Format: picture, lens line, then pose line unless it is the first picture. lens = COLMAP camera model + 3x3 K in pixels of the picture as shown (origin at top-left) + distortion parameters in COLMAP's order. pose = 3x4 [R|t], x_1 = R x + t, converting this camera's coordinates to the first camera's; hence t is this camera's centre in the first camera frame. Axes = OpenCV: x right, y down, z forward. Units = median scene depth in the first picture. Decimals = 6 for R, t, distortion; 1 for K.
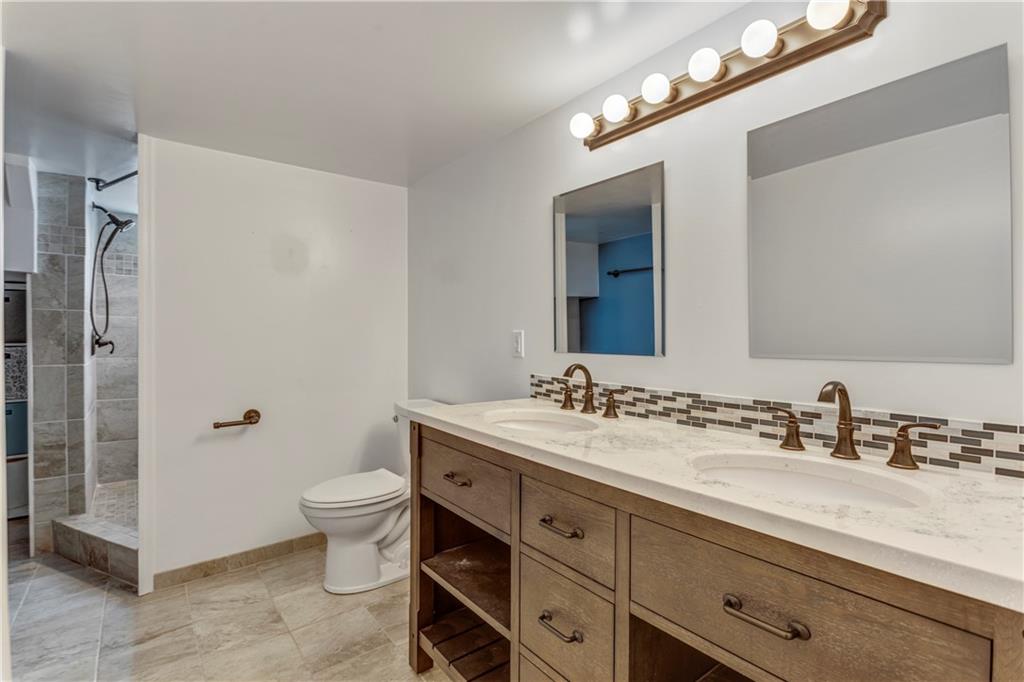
lens RADIAL K [[493.0, 0, 511.6], [0, 493.0, 335.9], [0, 0, 1]] dist [-0.002130, -0.000758]
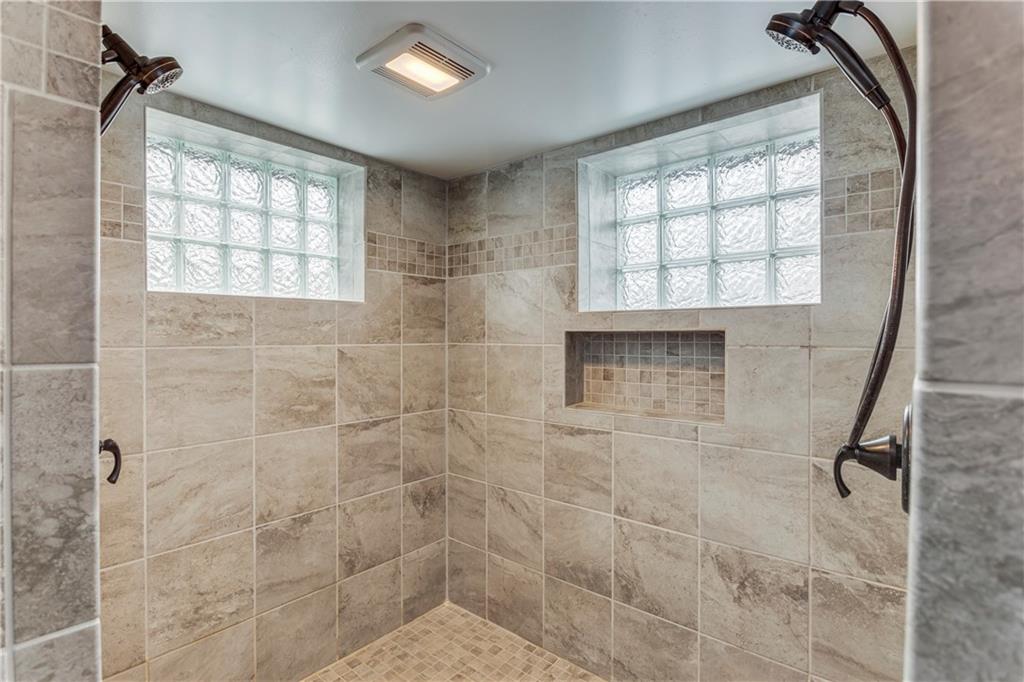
lens RADIAL K [[493.0, 0, 512.3], [0, 493.0, 342.1], [0, 0, 1]] dist [-0.002130, -0.000758]
pose [[0.979258, -0.001193, 0.202614, -0.630136], [0.000665, 0.999996, 0.002674, -0.053547], [-0.202616, -0.002484, 0.979255, 0.647930]]
